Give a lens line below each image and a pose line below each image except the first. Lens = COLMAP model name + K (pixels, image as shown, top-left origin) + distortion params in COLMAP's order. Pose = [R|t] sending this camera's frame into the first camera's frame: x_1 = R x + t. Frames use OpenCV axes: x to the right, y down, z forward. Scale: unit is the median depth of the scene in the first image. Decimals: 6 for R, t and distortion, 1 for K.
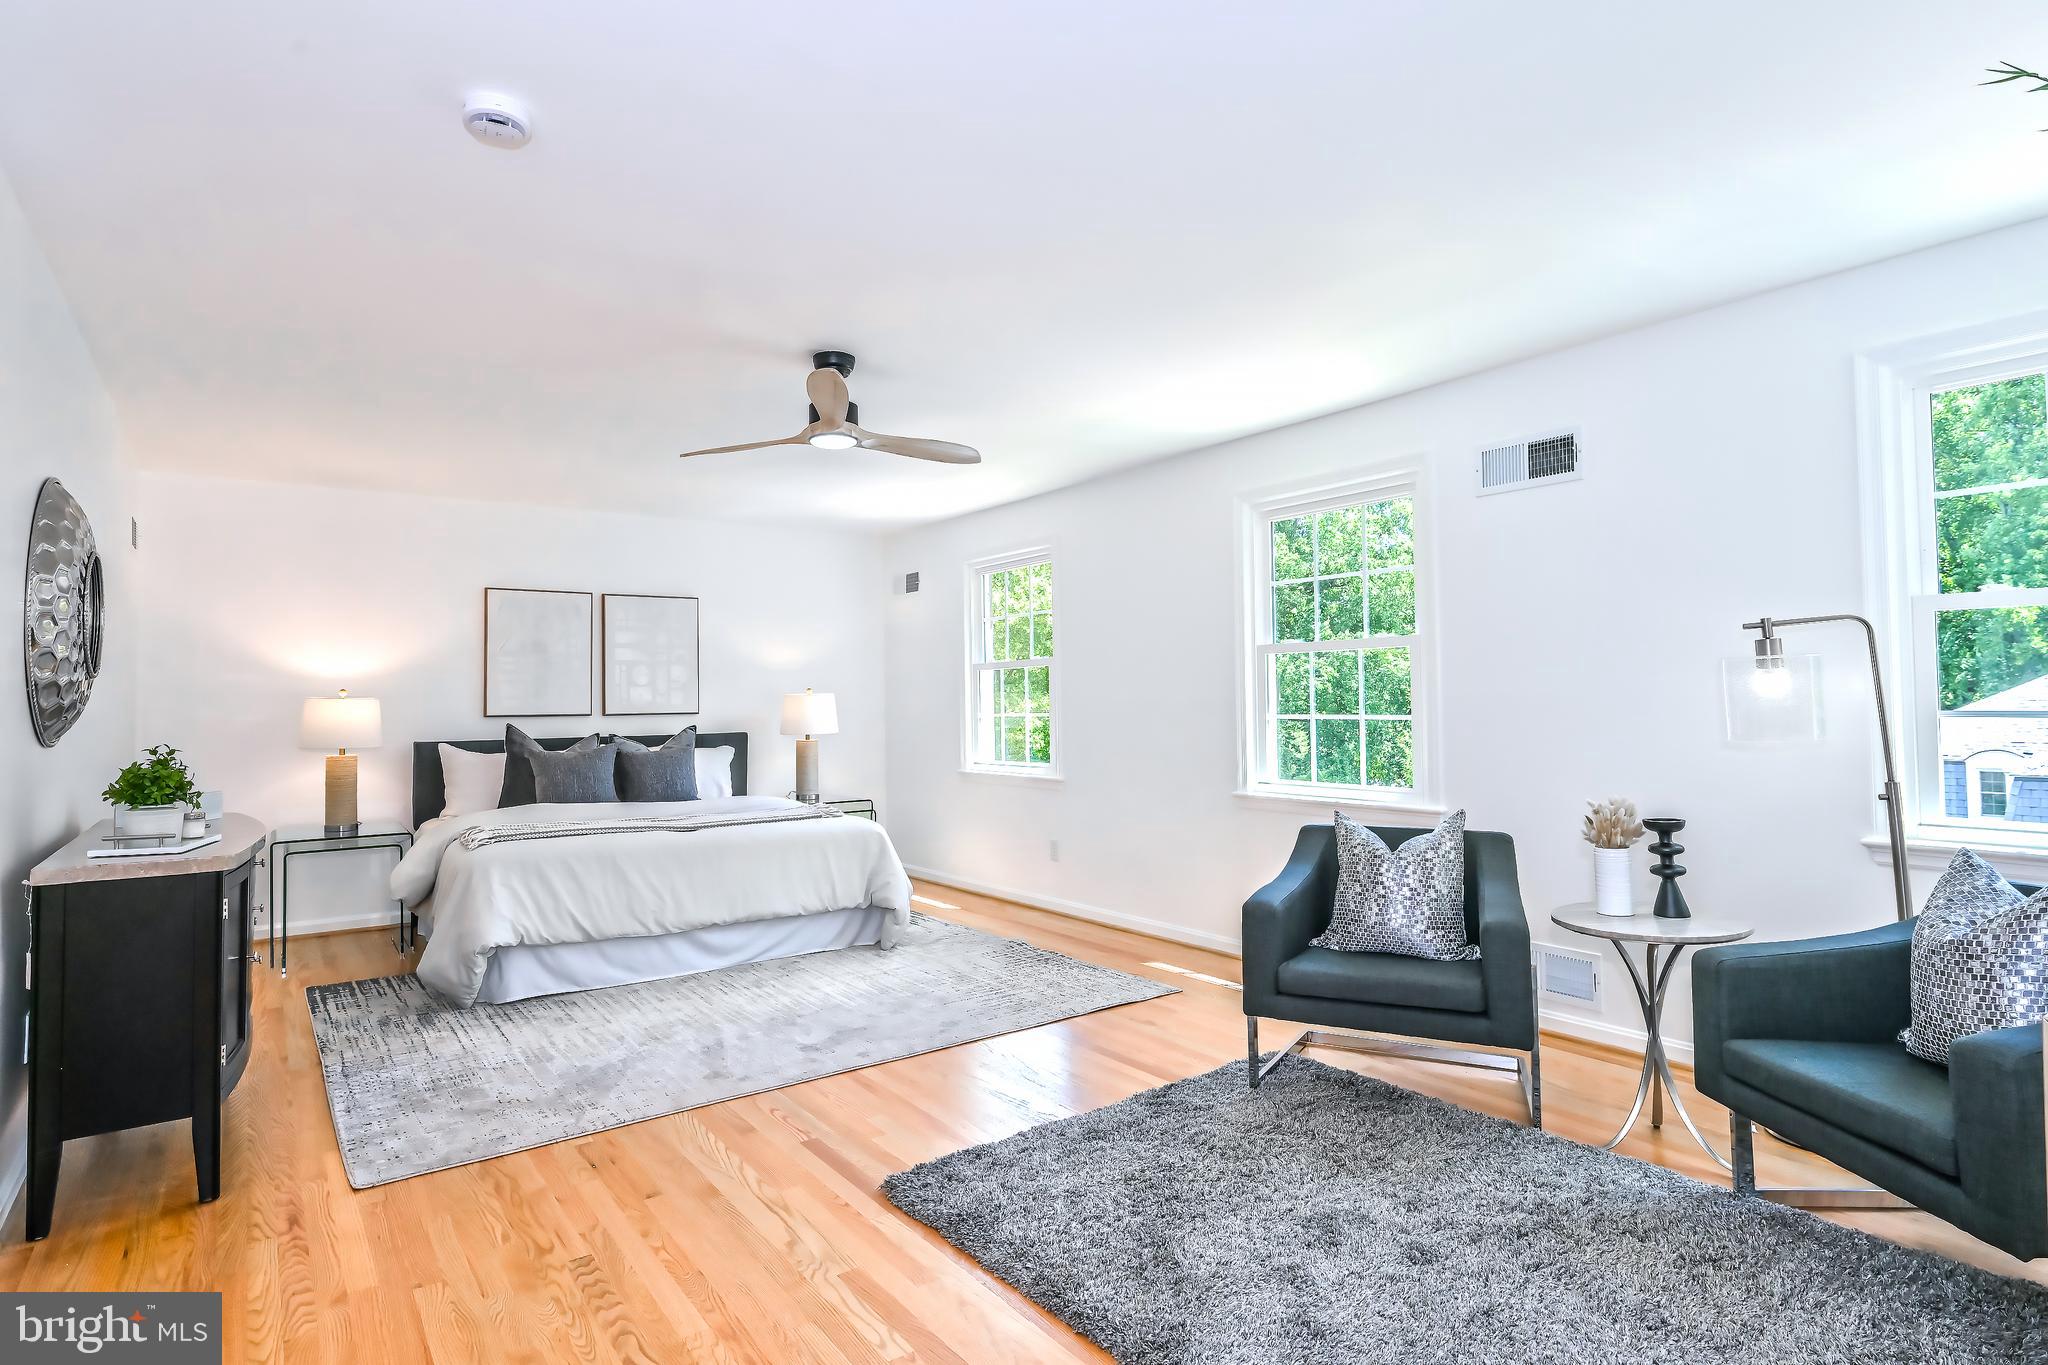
lens RADIAL K [[1061.3, 0, 986.4], [0, 1061.3, 672.9], [0, 0, 1]] dist [-0.003114, 0.000830]
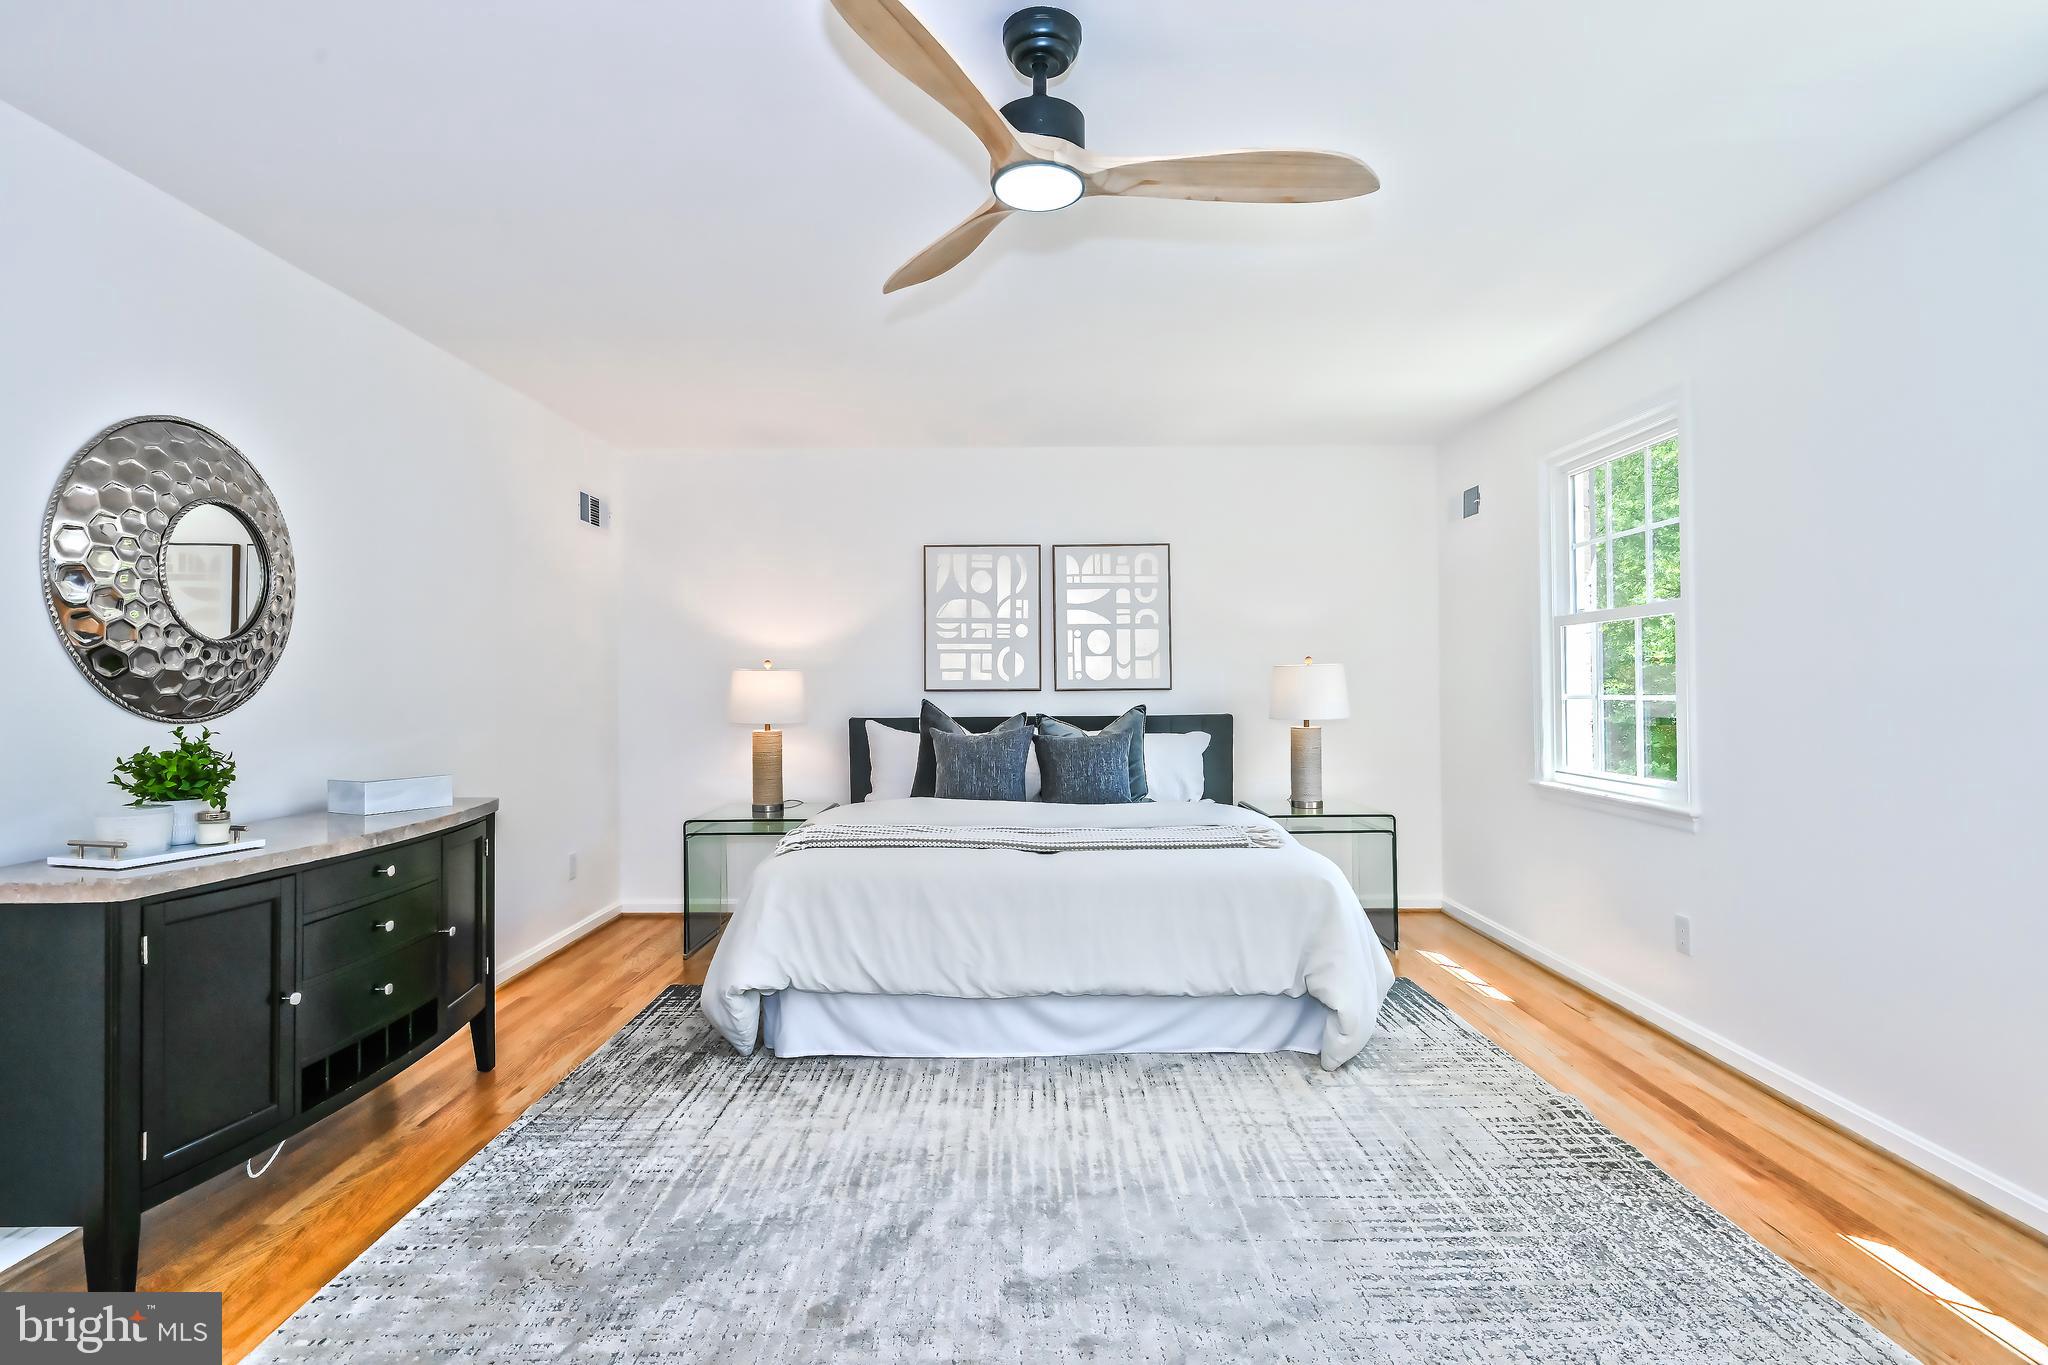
lens RADIAL K [[1061.3, 0, 986.4], [0, 1061.3, 672.9], [0, 0, 1]] dist [-0.003114, 0.000830]
pose [[0.820219, 0.000731, -0.572049, 0.153587], [0.013449, 0.999698, 0.020561, 0.017059], [0.571891, -0.024558, 0.819962, 0.592689]]
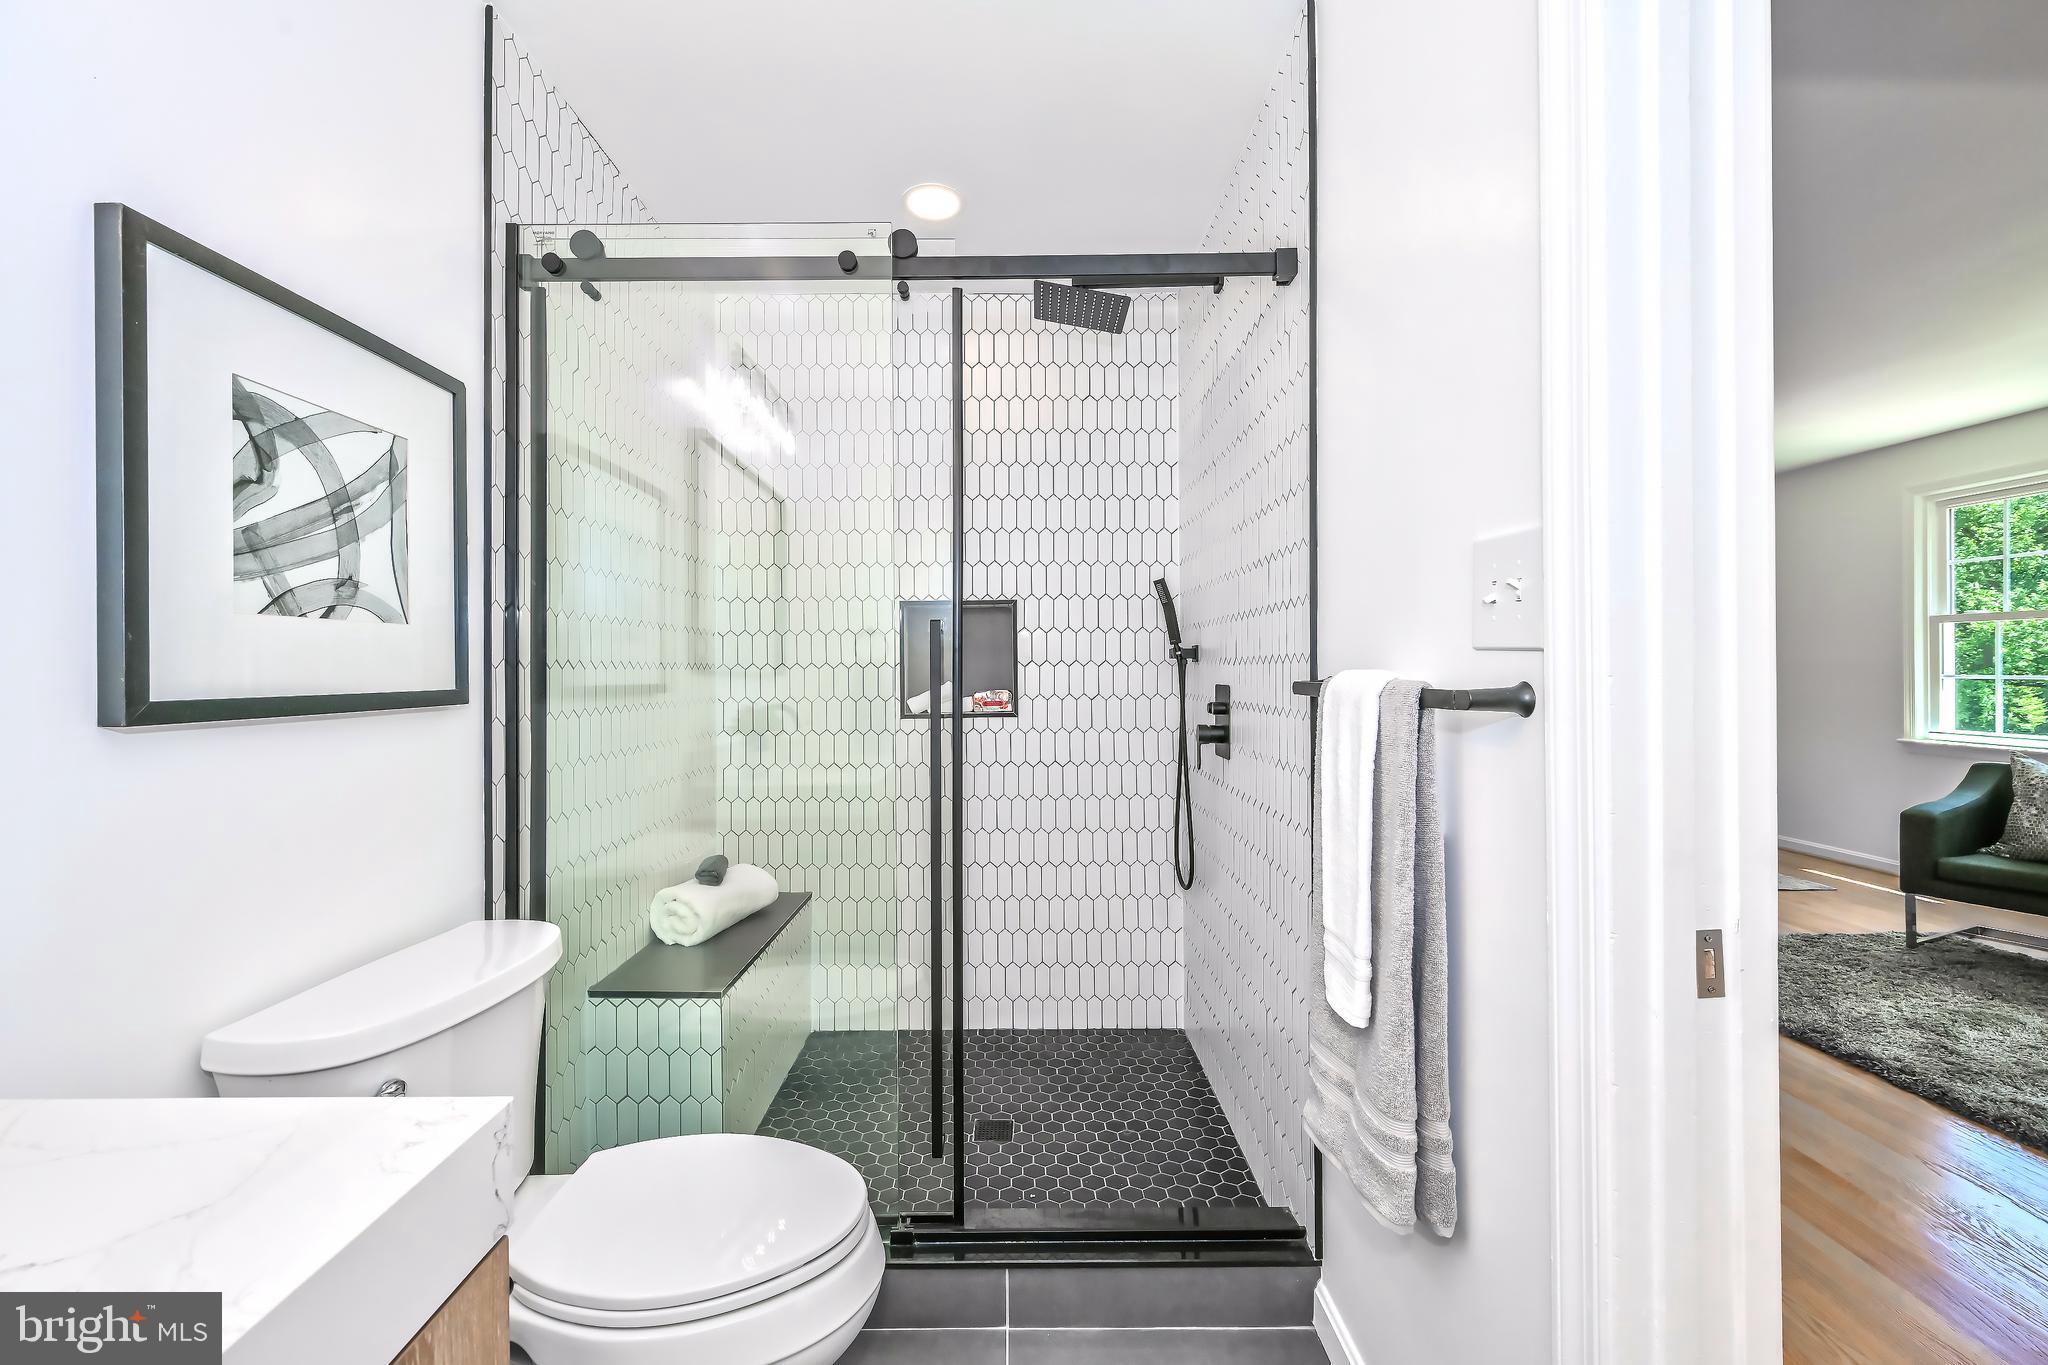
lens RADIAL K [[810.9, 0, 1024.2], [0, 810.9, 669.9], [0, 0, 1]] dist [0.001450, 0.000456]
pose [[0.822972, 0.003834, -0.568070, -0.085325], [0.015437, 0.999457, 0.029109, -0.011116], [0.567873, -0.032725, 0.822466, -0.452421]]
